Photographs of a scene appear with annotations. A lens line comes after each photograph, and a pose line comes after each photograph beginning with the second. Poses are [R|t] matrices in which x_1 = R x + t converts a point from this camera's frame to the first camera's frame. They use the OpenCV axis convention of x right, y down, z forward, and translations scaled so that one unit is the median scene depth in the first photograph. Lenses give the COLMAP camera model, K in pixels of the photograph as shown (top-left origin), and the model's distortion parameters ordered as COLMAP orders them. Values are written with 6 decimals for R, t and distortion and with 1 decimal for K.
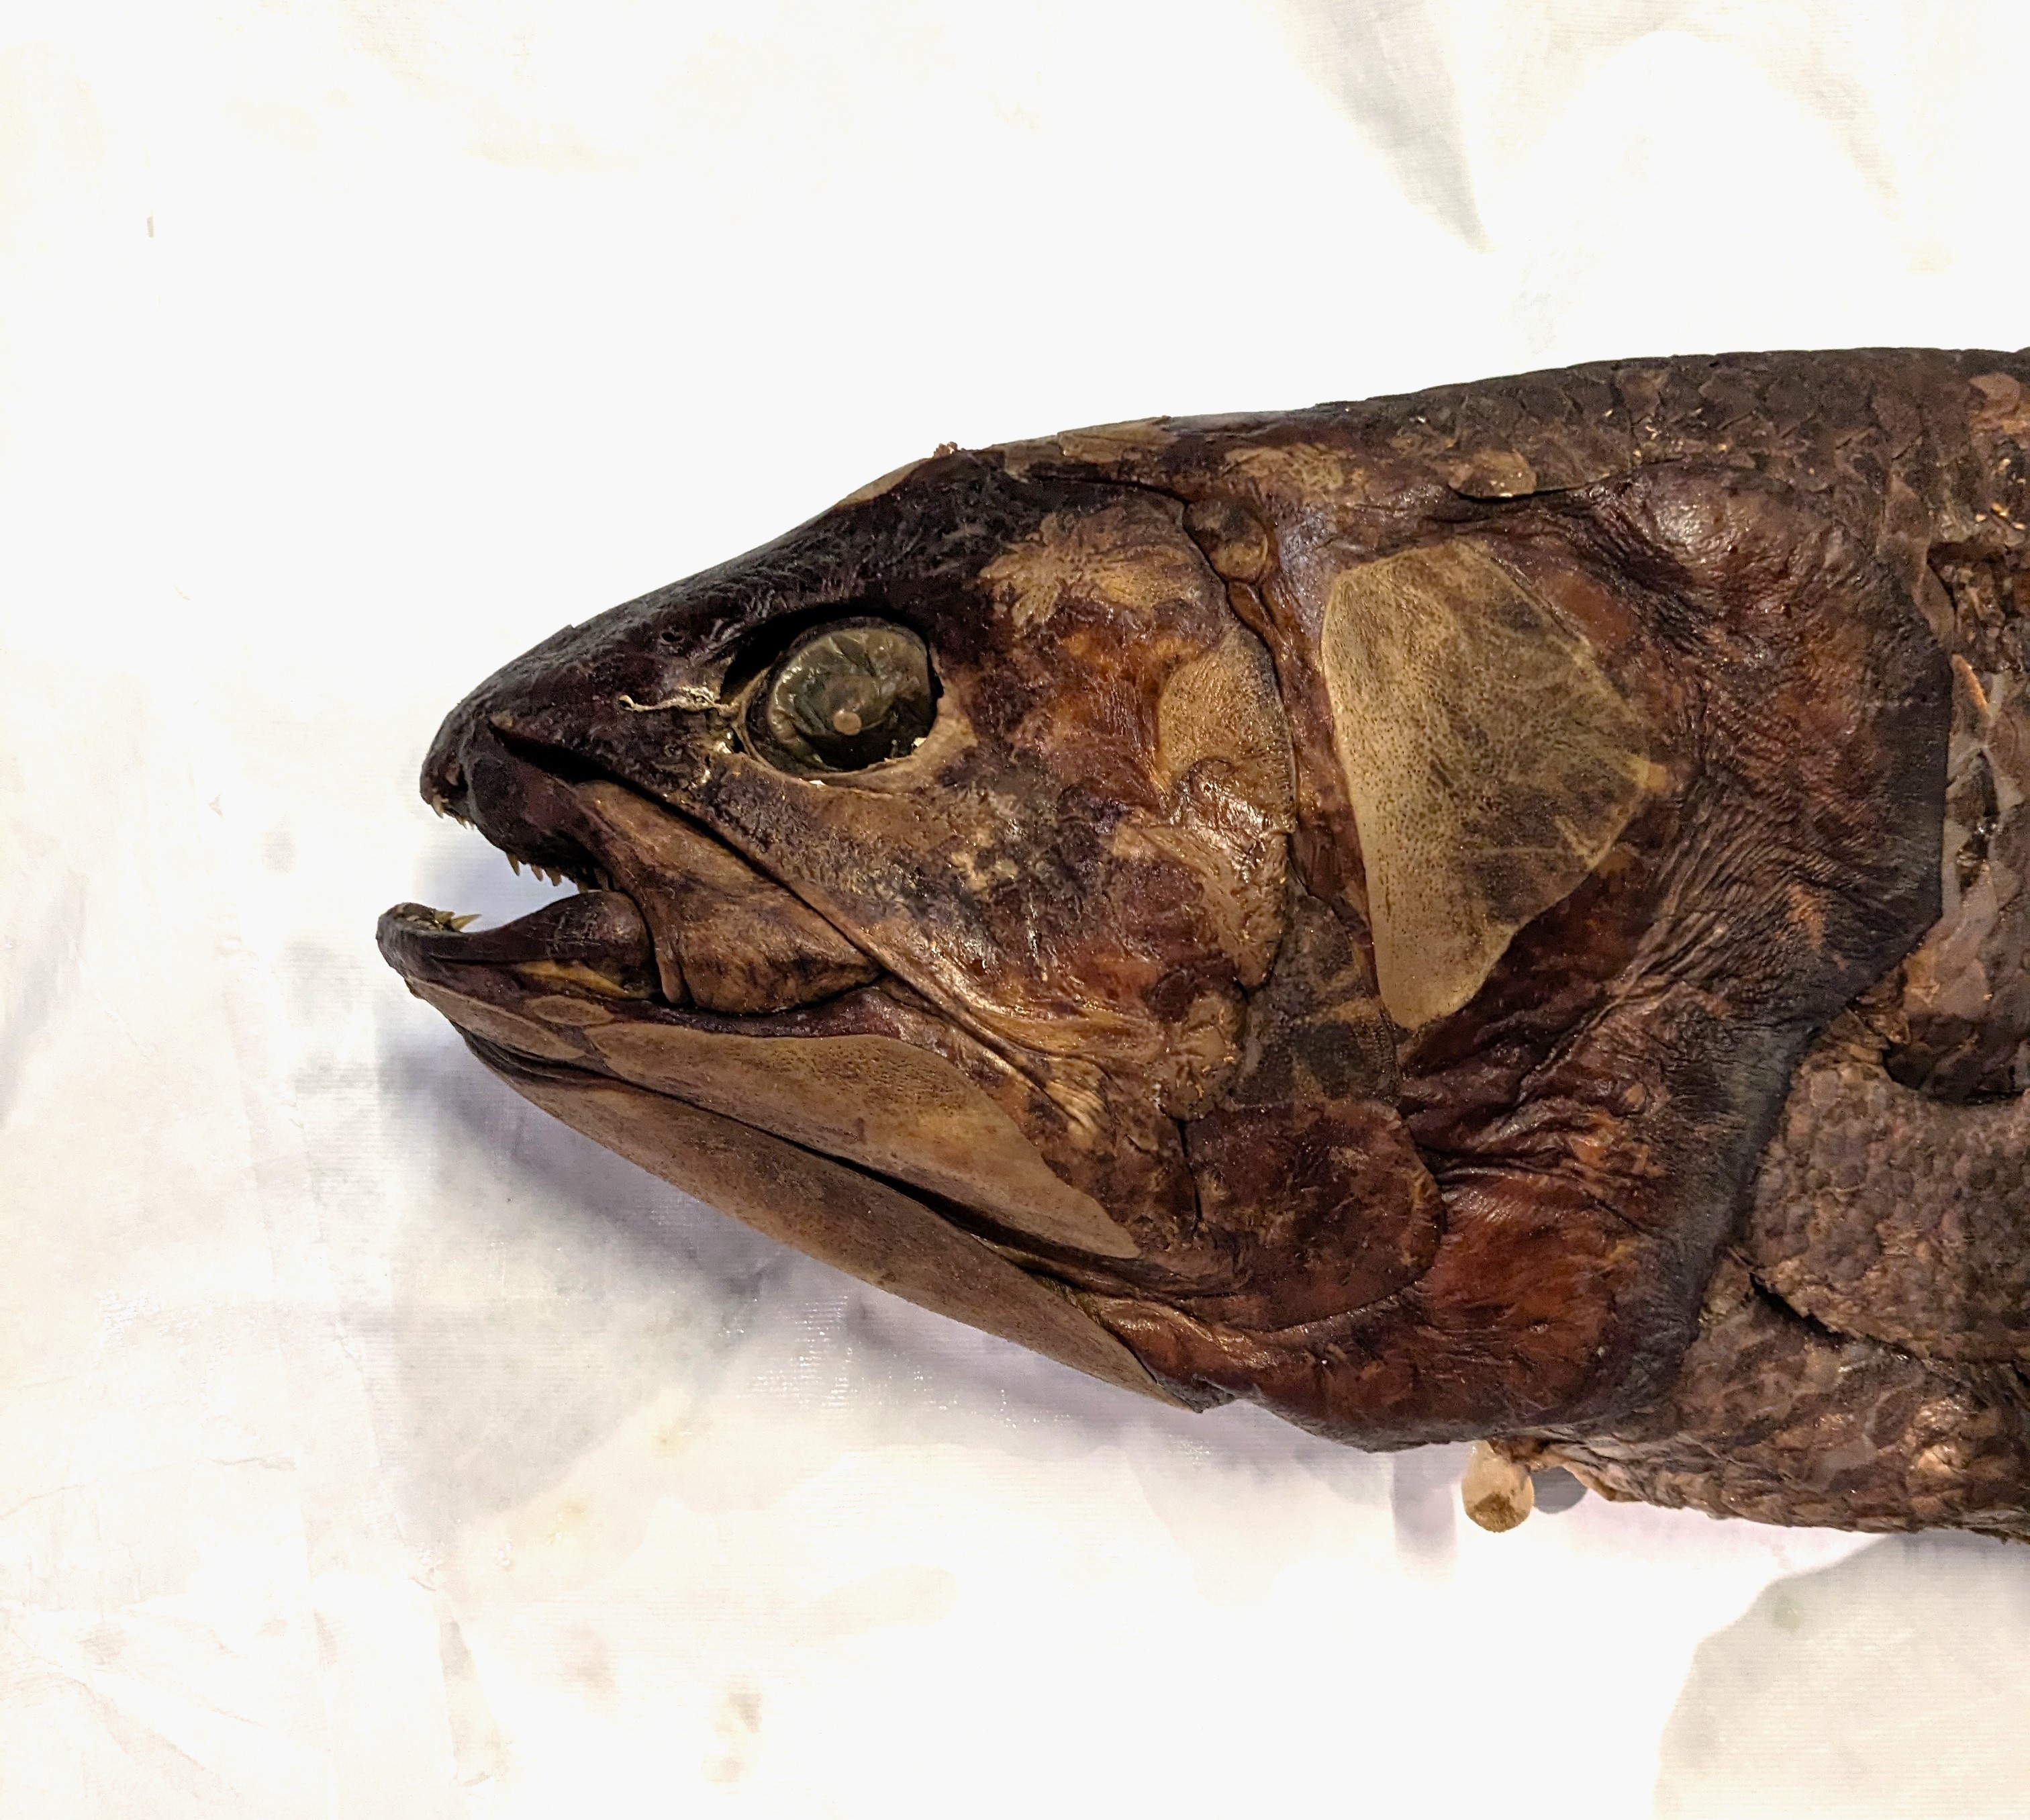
lens RADIAL K [[1808.9, 0, 1013.4], [0, 1808.9, 911.5], [0, 0, 1]] dist [0.021295, 0.001066]
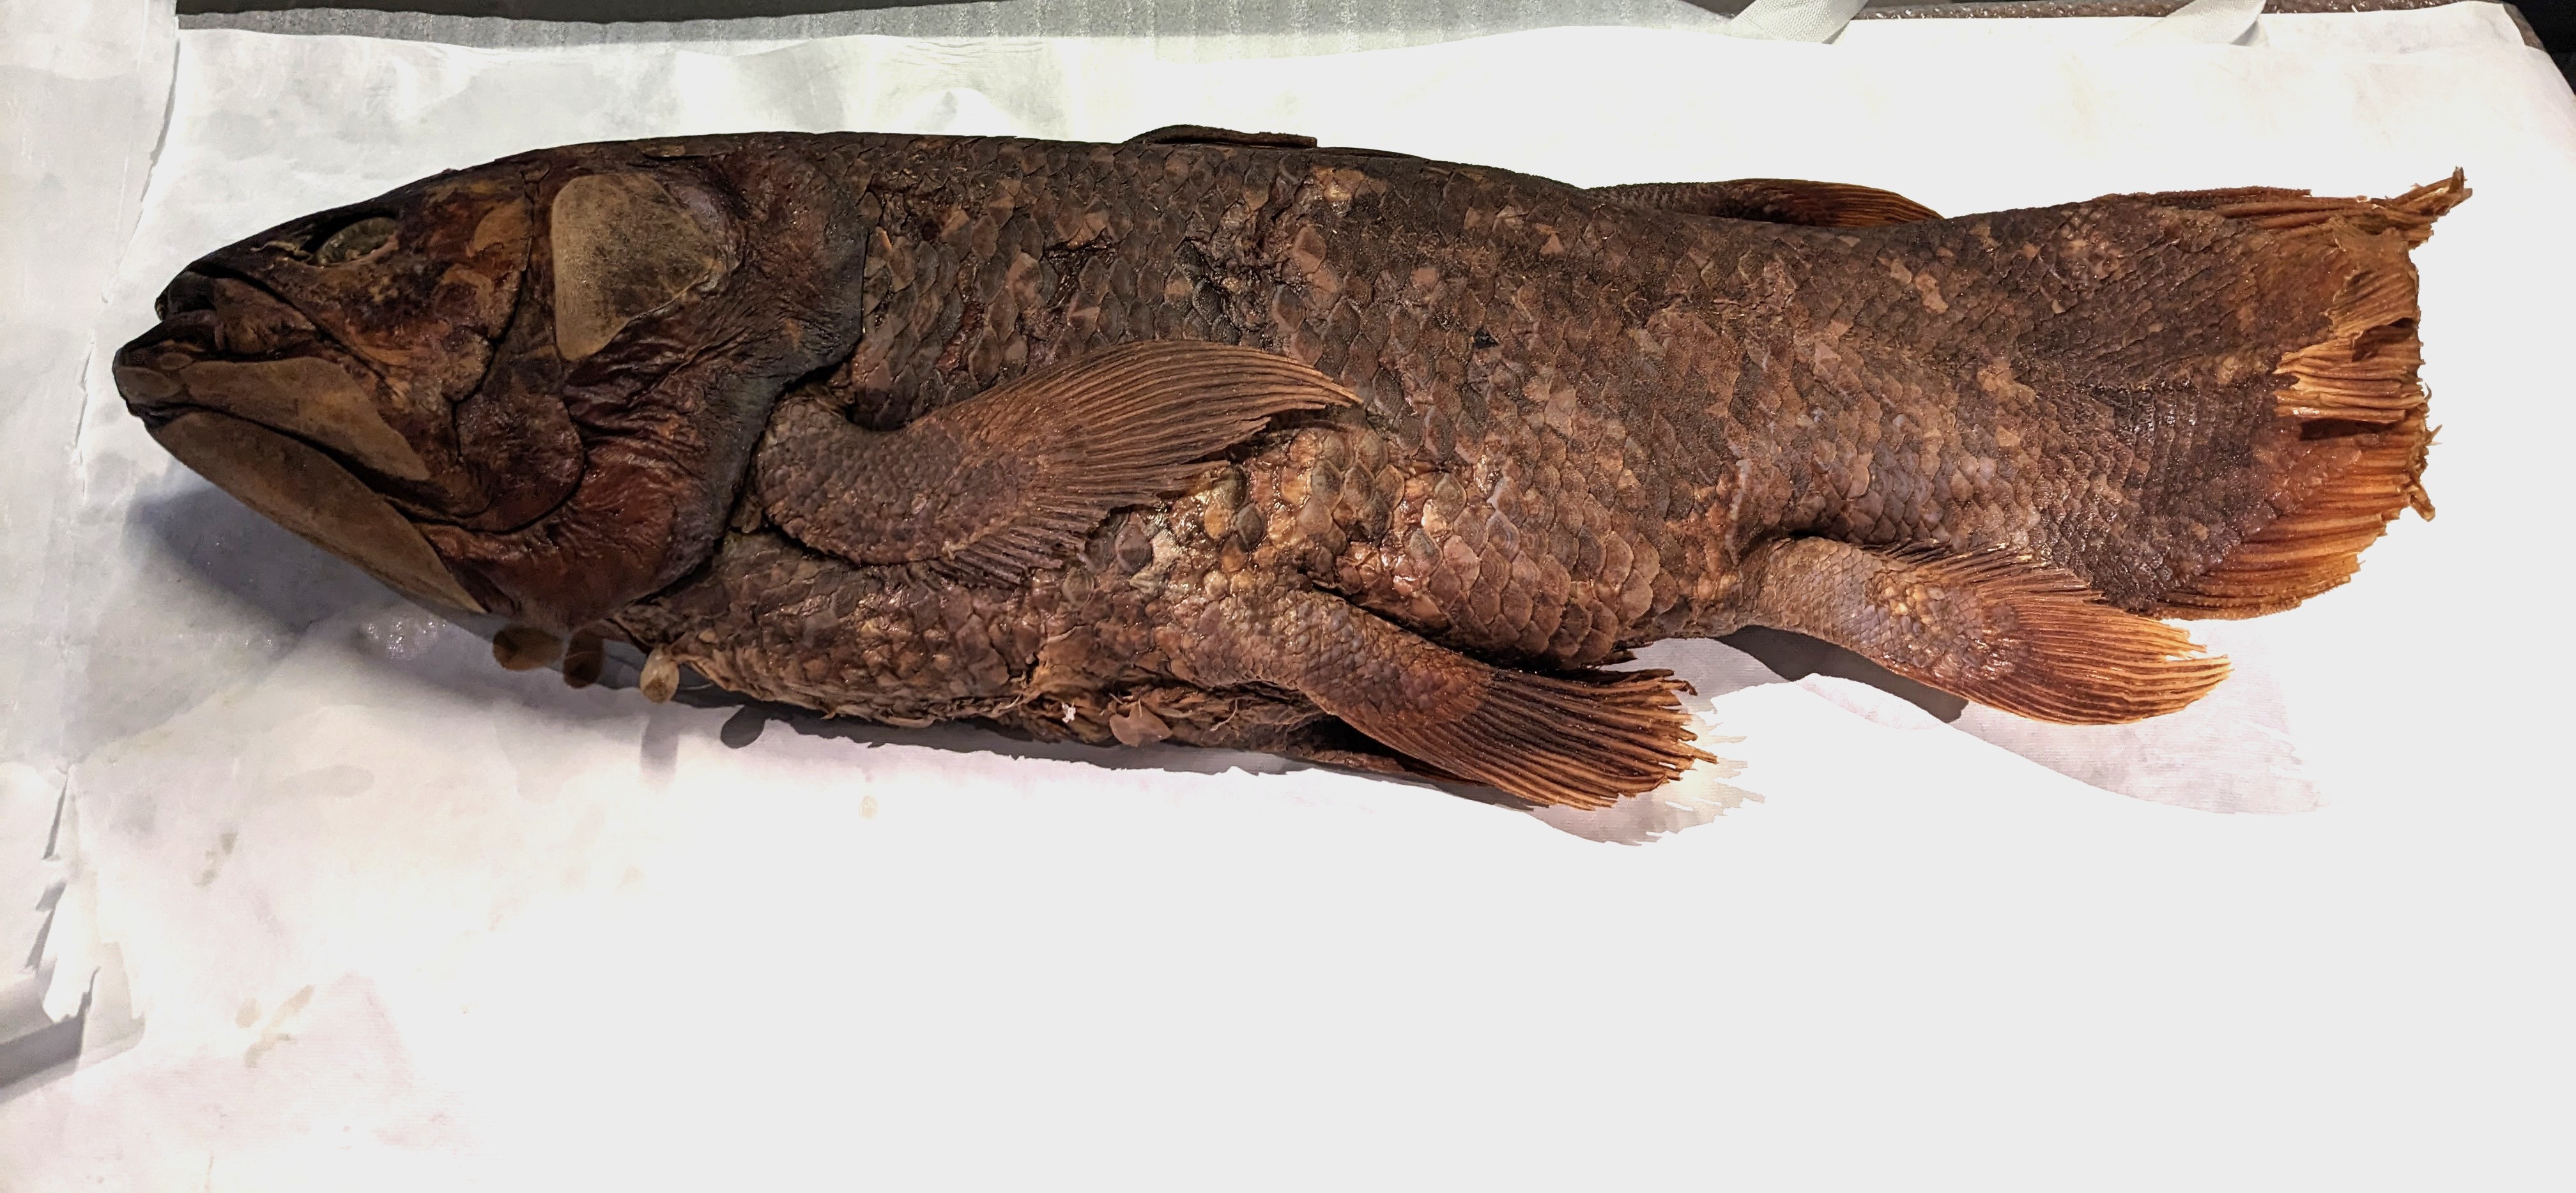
lens RADIAL K [[1842.9, 0, 1290.8], [0, 1842.9, 595.0], [0, 0, 1]] dist [-0.009471, -0.002158]
pose [[0.999570, 0.008961, -0.027938, 1.051636], [-0.020133, 0.902127, -0.431001, 1.138129], [0.021341, 0.431378, 0.901919, -0.710771]]
